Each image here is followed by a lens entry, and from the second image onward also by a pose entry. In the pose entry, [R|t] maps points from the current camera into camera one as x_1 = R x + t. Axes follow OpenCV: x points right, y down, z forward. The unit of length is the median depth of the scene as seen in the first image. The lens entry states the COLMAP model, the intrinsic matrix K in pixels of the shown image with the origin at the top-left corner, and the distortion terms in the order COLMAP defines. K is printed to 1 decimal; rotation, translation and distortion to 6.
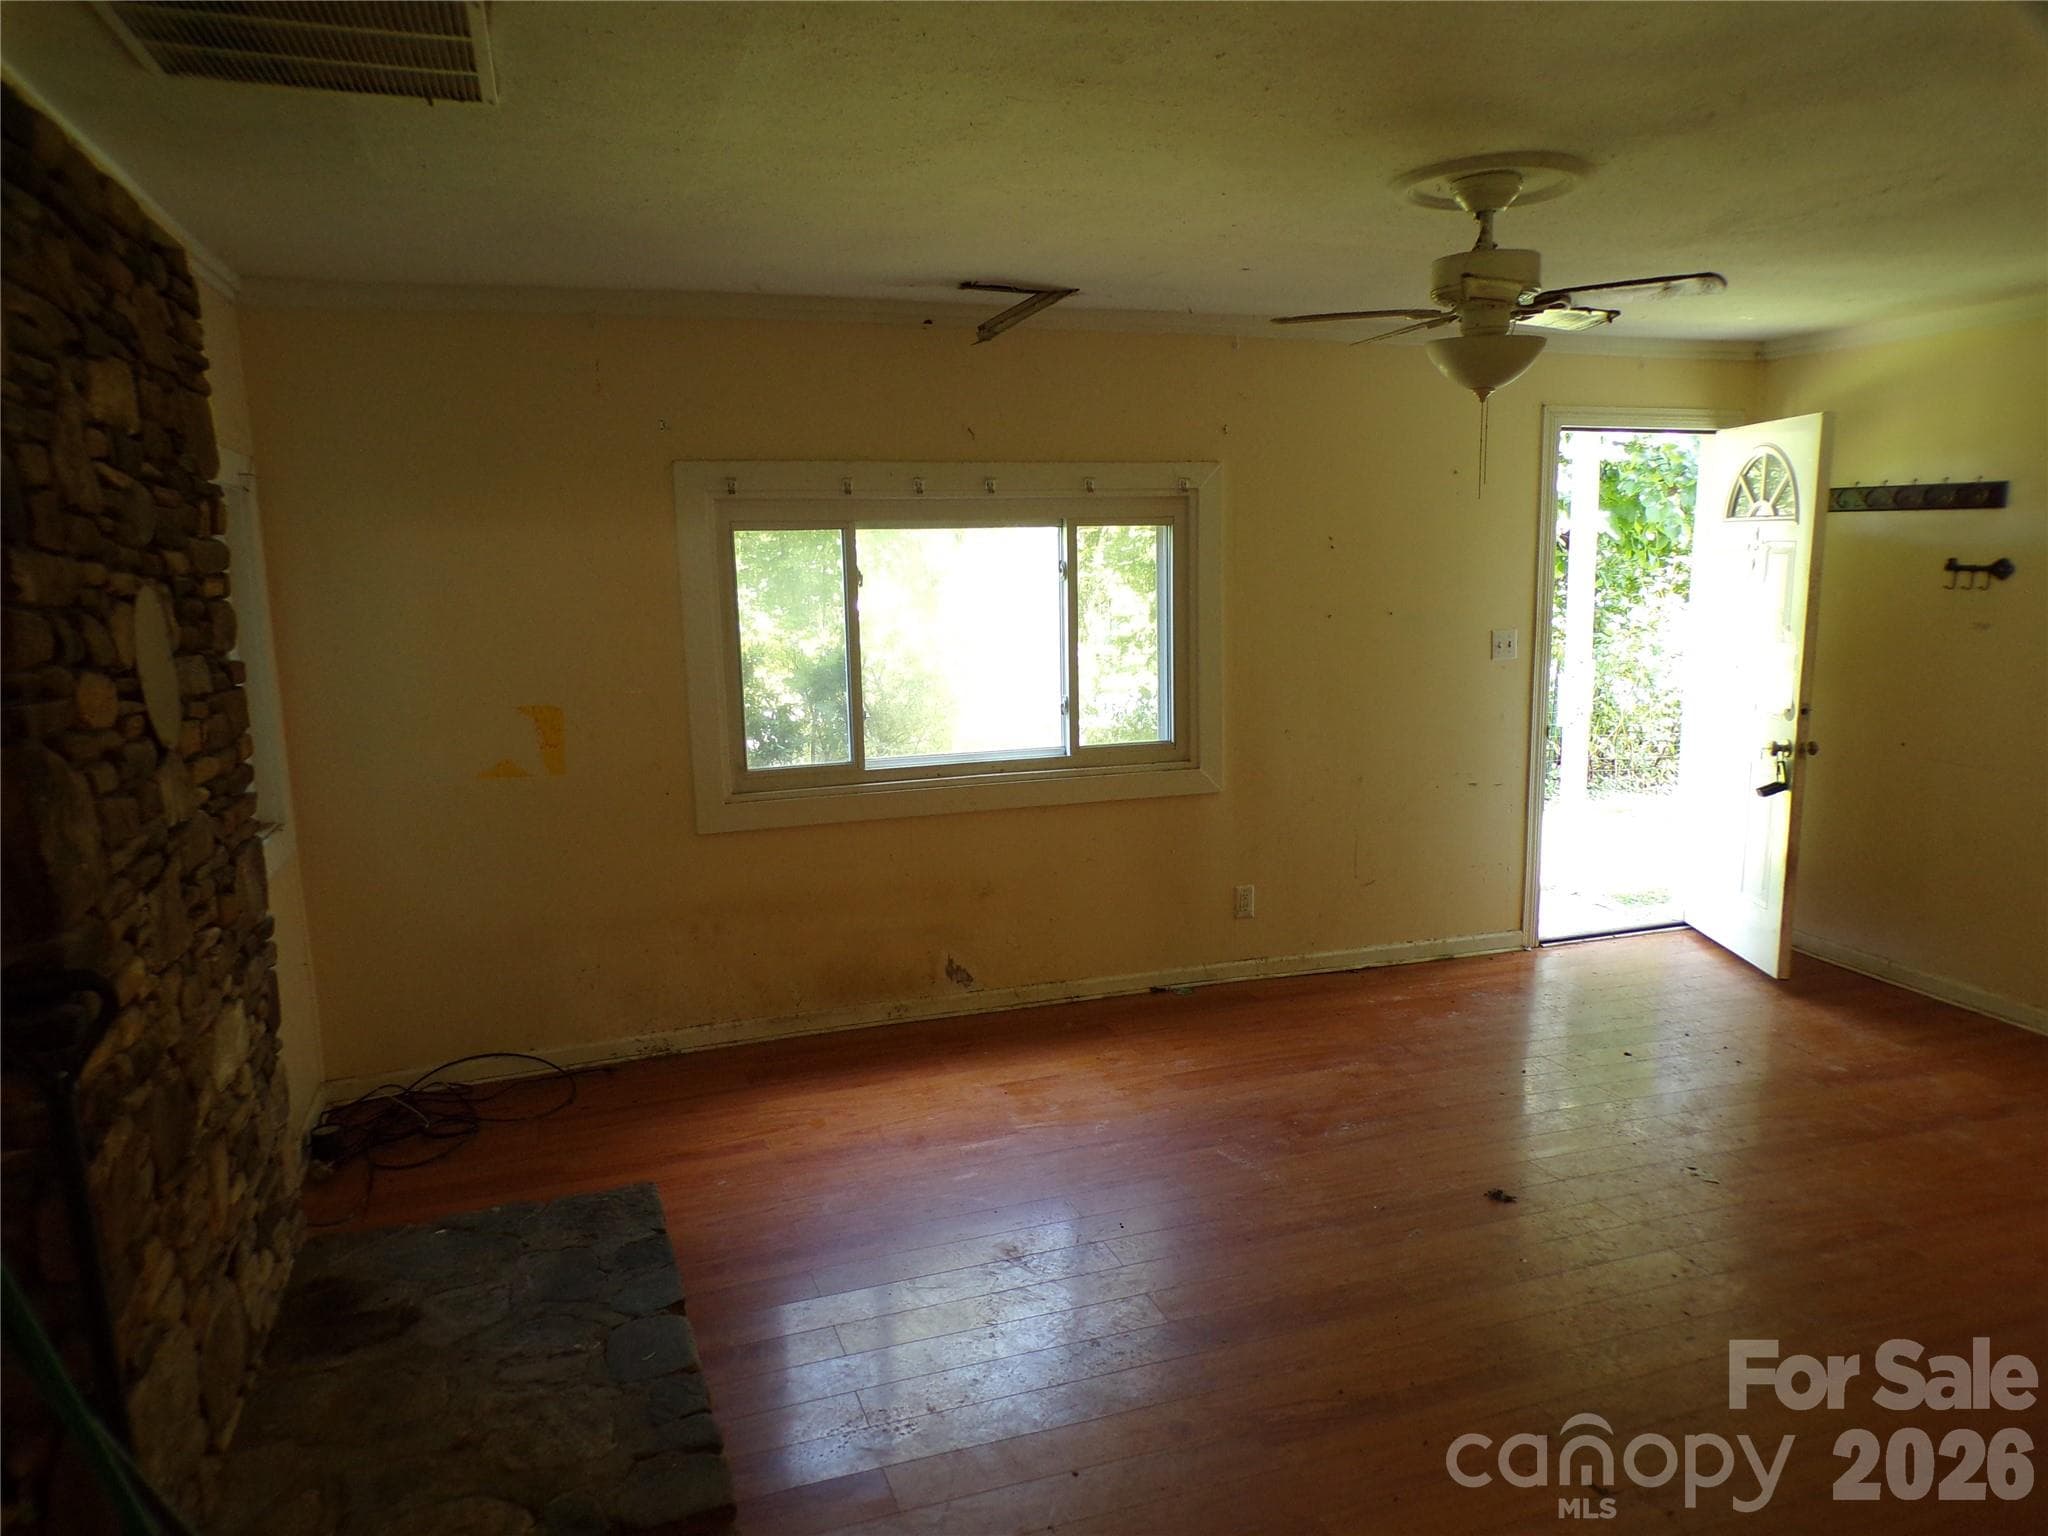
lens RADIAL K [[1385.9, 0, 1025.8], [0, 1385.9, 775.3], [0, 0, 1]] dist [-0.002186, 0.004259]
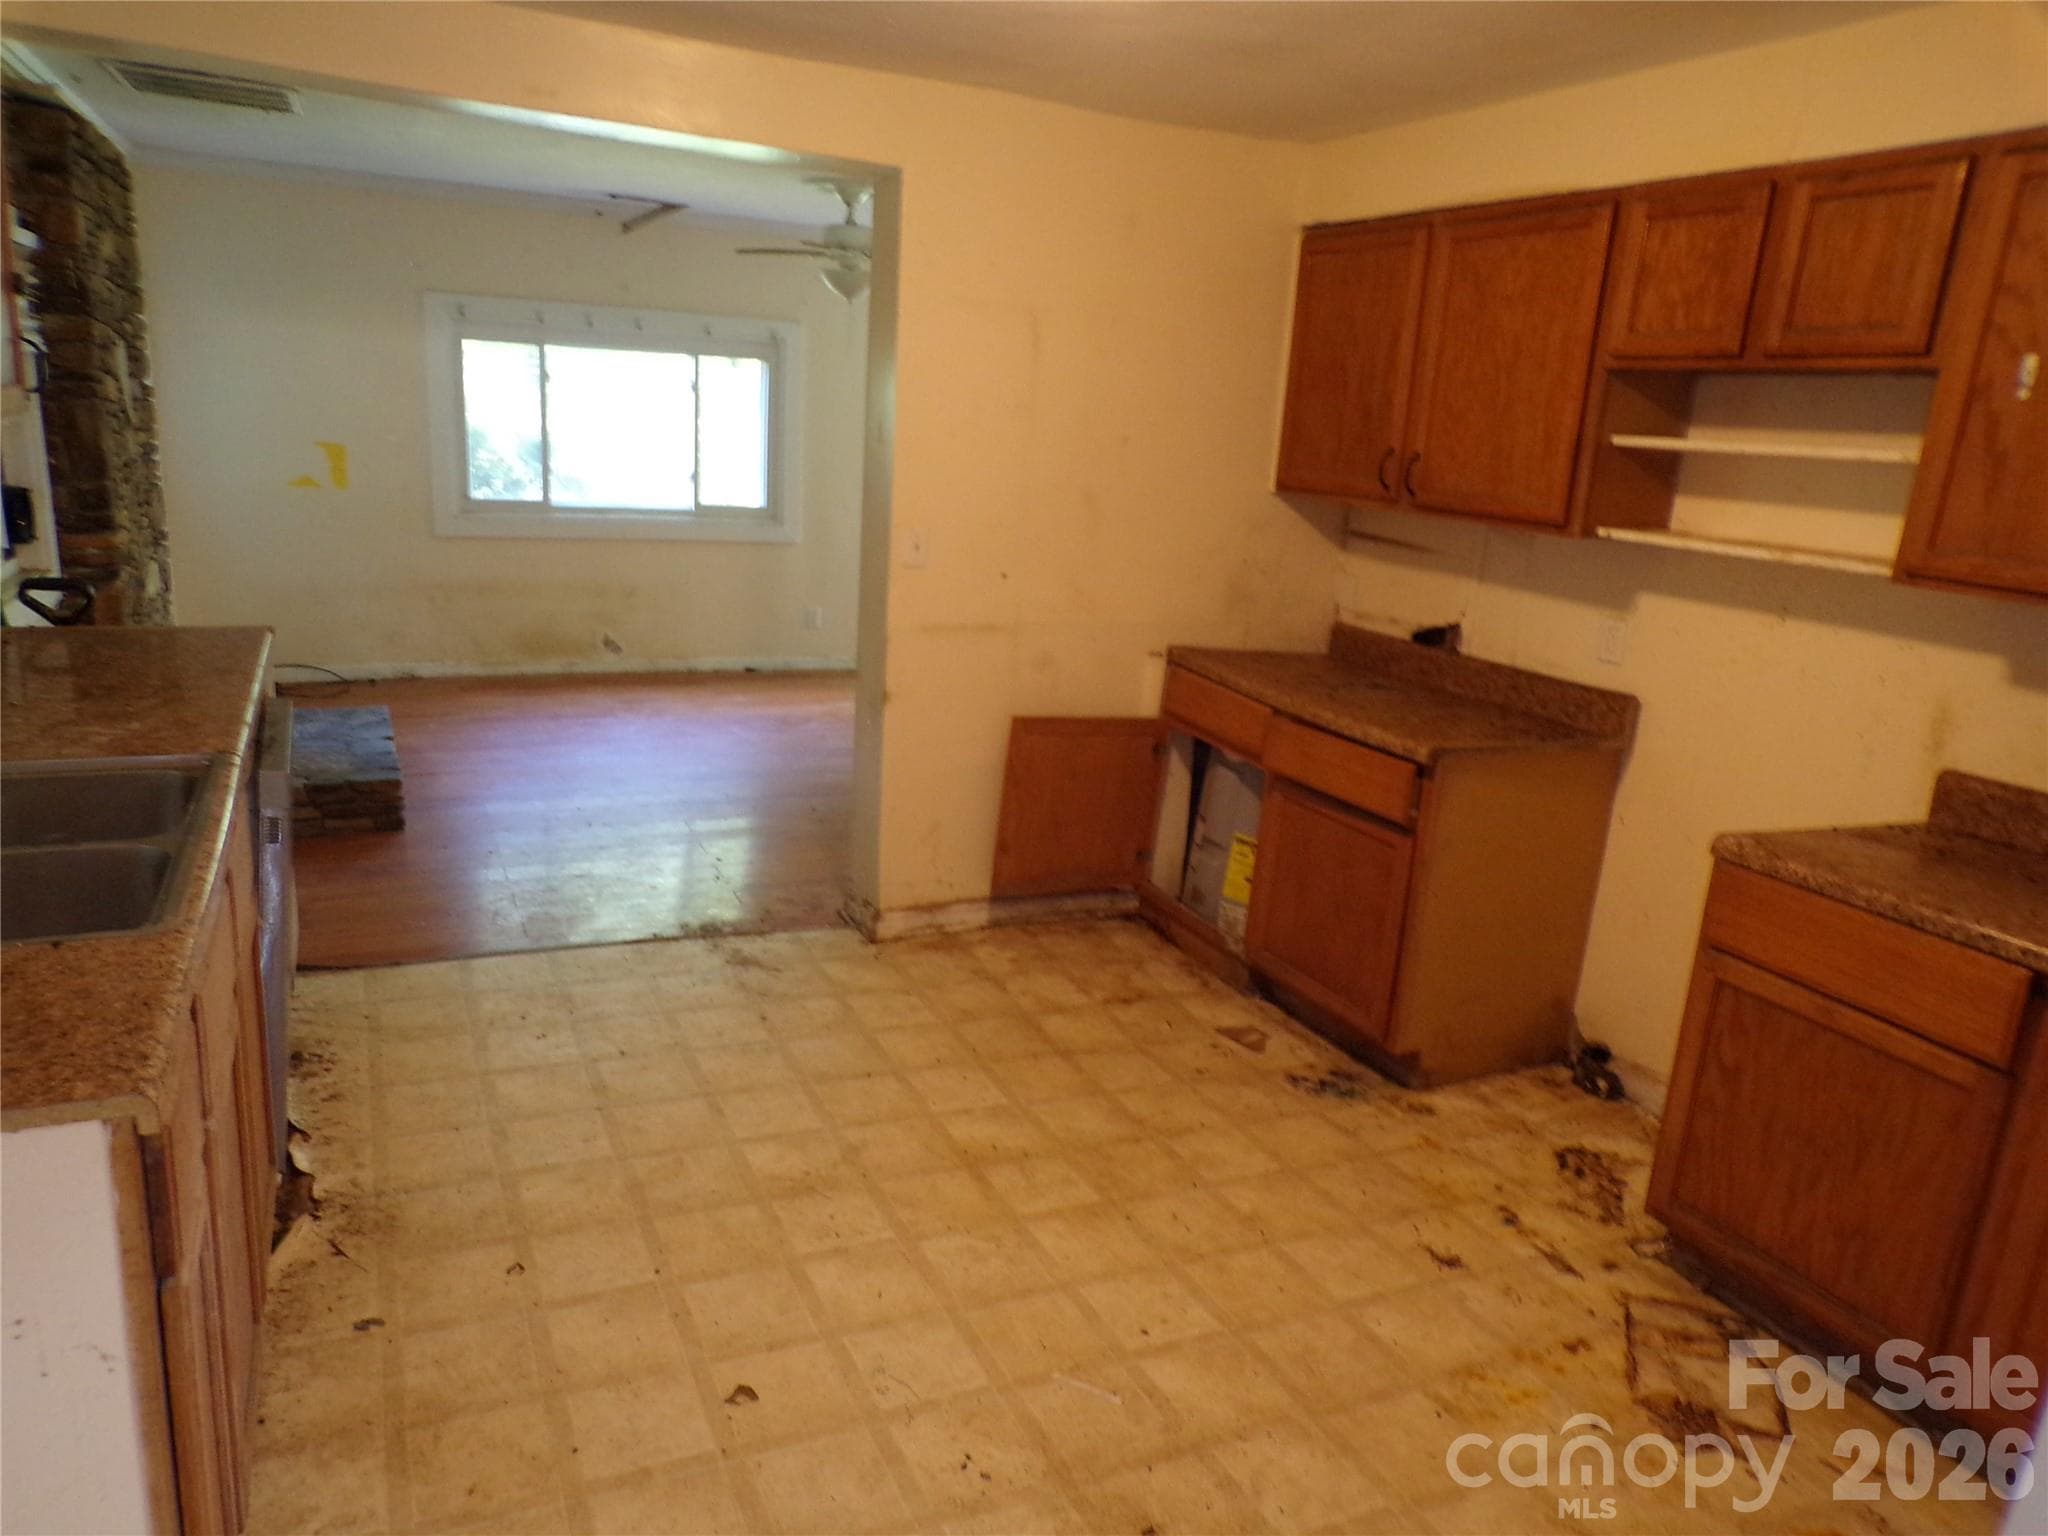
lens RADIAL K [[1385.9, 0, 1021.2], [0, 1385.9, 763.7], [0, 0, 1]] dist [-0.002186, 0.004259]
pose [[0.991959, 0.056766, 0.113112, 0.251655], [-0.067720, 0.993125, 0.095478, 0.101947], [-0.106914, -0.102370, 0.988984, -0.628193]]
